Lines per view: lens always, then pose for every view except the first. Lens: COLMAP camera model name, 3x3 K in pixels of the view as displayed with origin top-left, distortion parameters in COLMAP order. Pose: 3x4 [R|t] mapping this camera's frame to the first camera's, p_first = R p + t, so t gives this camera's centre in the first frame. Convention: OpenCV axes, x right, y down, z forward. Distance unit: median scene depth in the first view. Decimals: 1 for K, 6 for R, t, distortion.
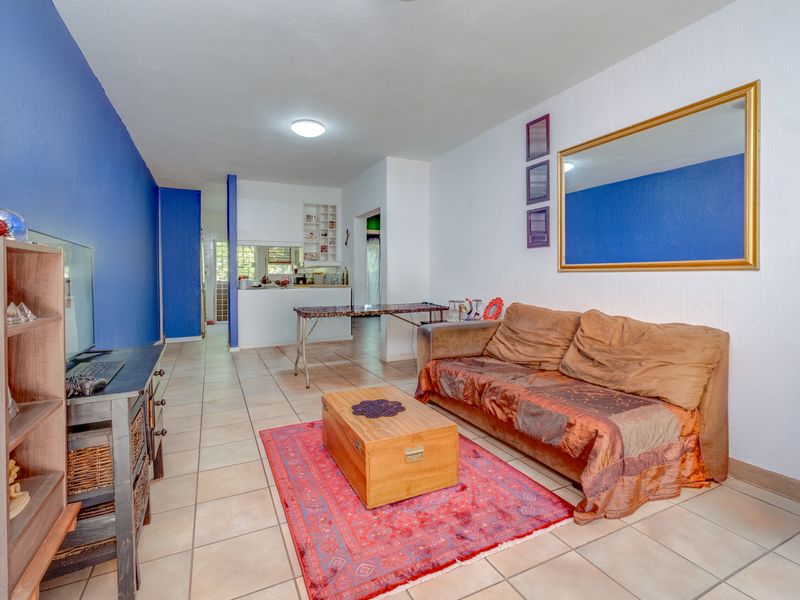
lens RADIAL K [[425.5, 0, 431.3], [0, 425.5, 277.8], [0, 0, 1]] dist [0.000590, 0.000267]
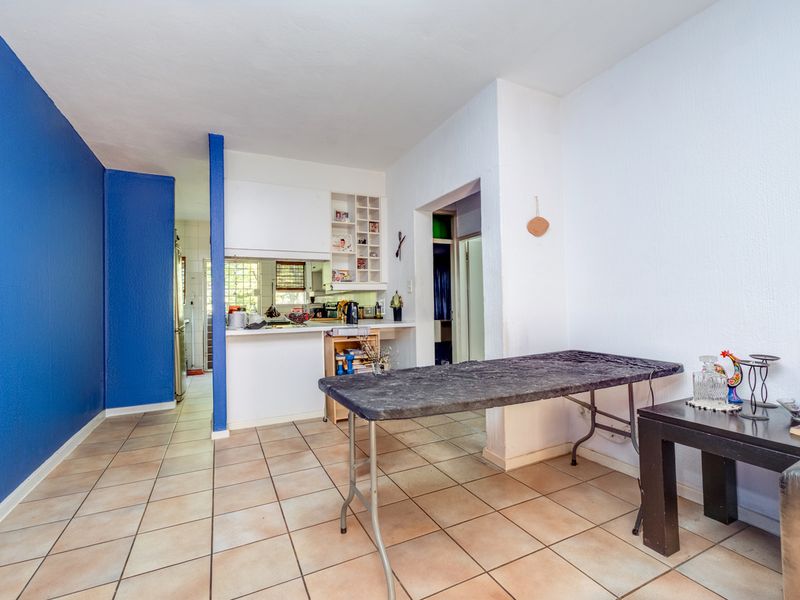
lens RADIAL K [[377.8, 0, 402.0], [0, 377.8, 294.7], [0, 0, 1]] dist [0.000899, 0.000075]
pose [[0.999127, -0.015484, -0.038804, -0.171958], [0.014267, 0.999403, -0.031455, -0.001803], [0.039268, 0.030874, 0.998752, 0.438216]]
